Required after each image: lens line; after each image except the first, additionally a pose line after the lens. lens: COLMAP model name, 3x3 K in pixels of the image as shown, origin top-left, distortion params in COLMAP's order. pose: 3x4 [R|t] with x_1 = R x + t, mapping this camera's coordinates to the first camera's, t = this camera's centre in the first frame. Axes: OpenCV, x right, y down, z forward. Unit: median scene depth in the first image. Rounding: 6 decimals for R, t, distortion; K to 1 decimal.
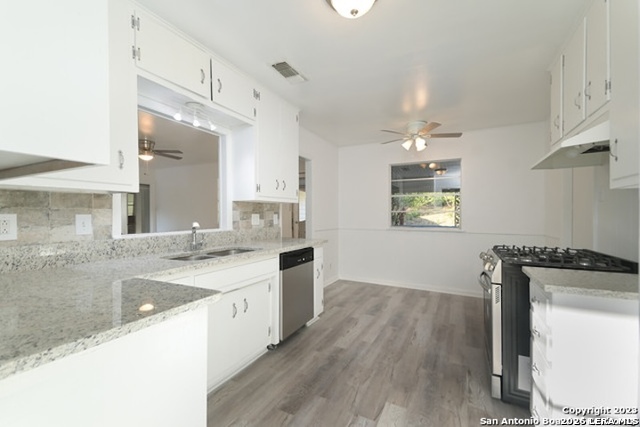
lens RADIAL K [[282.3, 0, 303.9], [0, 282.3, 215.9], [0, 0, 1]] dist [0.001275, 0.000125]
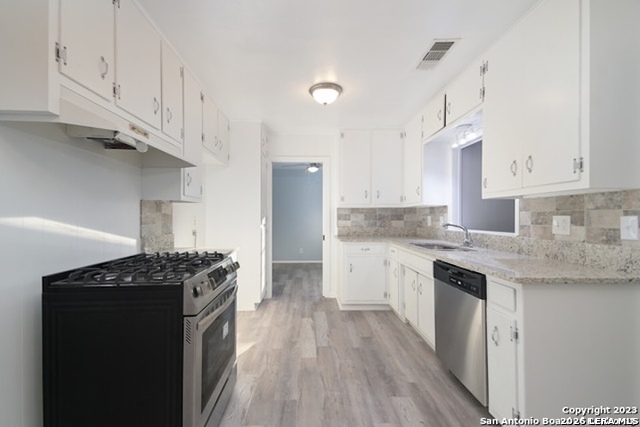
lens RADIAL K [[282.3, 0, 303.9], [0, 282.3, 215.9], [0, 0, 1]] dist [0.001275, 0.000125]
pose [[-0.878521, 0.002339, -0.477698, 0.721968], [-0.000779, 0.999980, 0.006329, -0.012145], [0.477703, 0.005933, -0.878502, 1.577886]]
